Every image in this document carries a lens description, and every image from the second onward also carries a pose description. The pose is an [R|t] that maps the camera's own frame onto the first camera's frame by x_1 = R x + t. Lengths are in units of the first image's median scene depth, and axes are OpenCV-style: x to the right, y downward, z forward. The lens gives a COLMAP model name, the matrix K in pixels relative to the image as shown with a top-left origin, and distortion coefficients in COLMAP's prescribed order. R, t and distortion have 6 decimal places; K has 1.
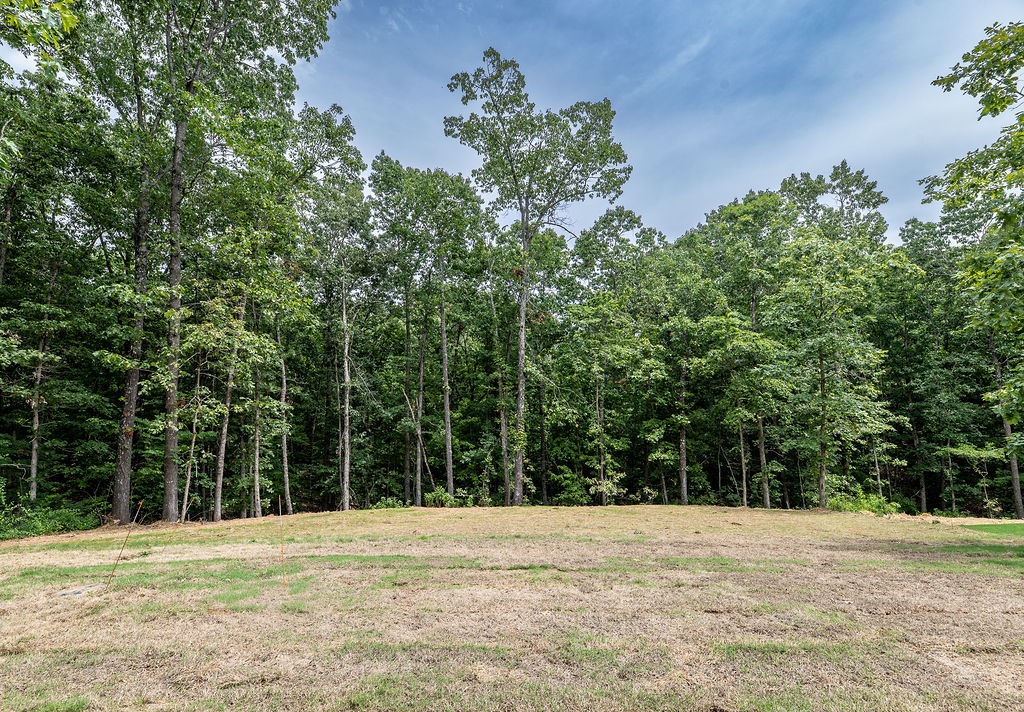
lens RADIAL K [[461.0, 0, 483.8], [0, 461.0, 369.5], [0, 0, 1]] dist [-0.002226, 0.000297]
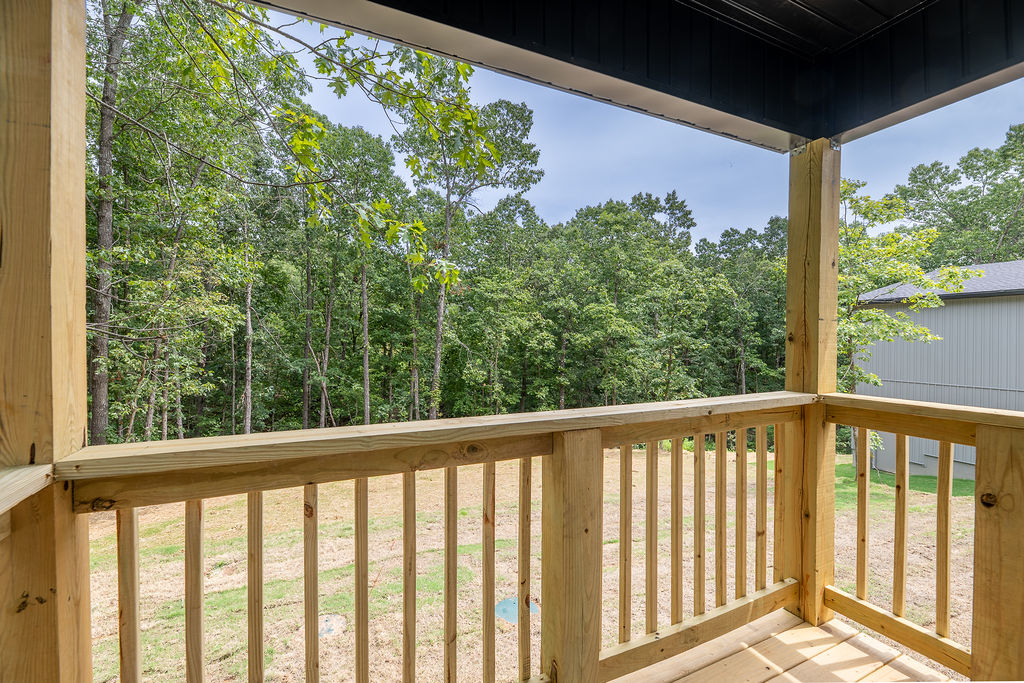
lens RADIAL K [[416.8, 0, 512.1], [0, 416.8, 346.7], [0, 0, 1]] dist [0.001543, 0.000236]
pose [[0.927781, 0.044937, 0.370408, -0.112548], [-0.070773, 0.995894, 0.056449, -0.034363], [-0.366351, -0.078588, 0.927152, -0.004385]]
